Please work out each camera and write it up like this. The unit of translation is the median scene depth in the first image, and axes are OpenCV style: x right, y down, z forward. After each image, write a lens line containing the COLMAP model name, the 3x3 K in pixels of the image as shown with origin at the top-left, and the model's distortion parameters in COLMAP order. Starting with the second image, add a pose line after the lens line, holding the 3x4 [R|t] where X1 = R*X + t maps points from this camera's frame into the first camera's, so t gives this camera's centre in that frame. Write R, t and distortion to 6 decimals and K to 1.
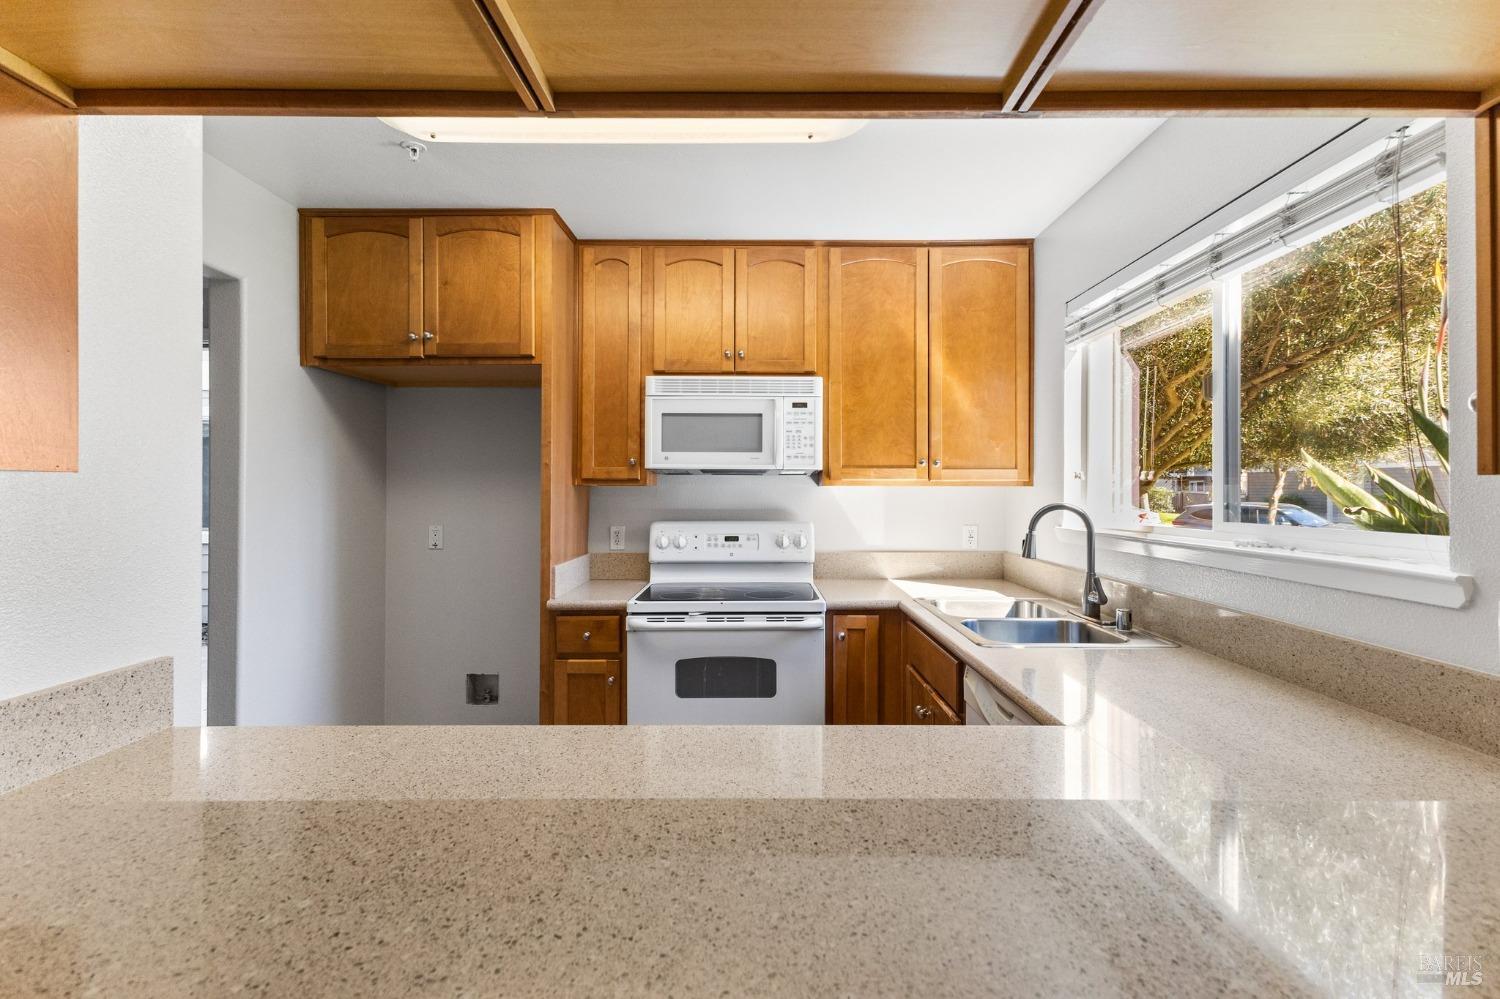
lens RADIAL K [[658.8, 0, 737.1], [0, 658.8, 486.6], [0, 0, 1]] dist [0.012548, -0.005157]
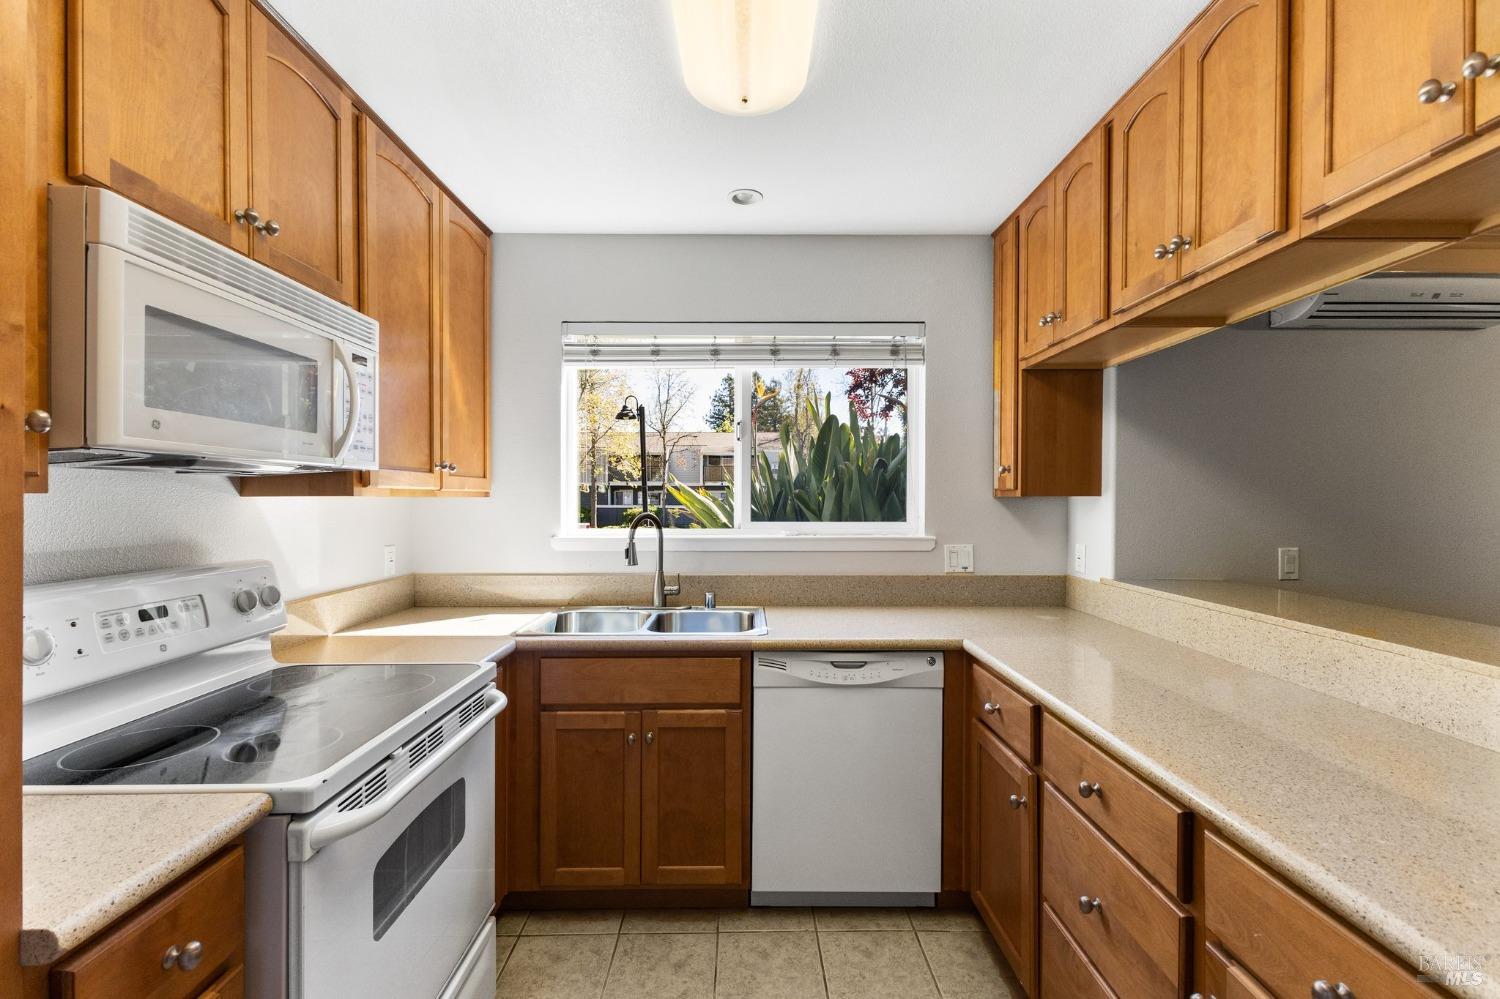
lens RADIAL K [[658.8, 0, 753.4], [0, 658.8, 497.1], [0, 0, 1]] dist [0.012548, -0.005157]
pose [[-0.020787, 0.002094, 0.999782, -0.495790], [-0.006001, 0.999980, -0.002220, -0.000914], [-0.999766, -0.006046, -0.020774, 0.645143]]
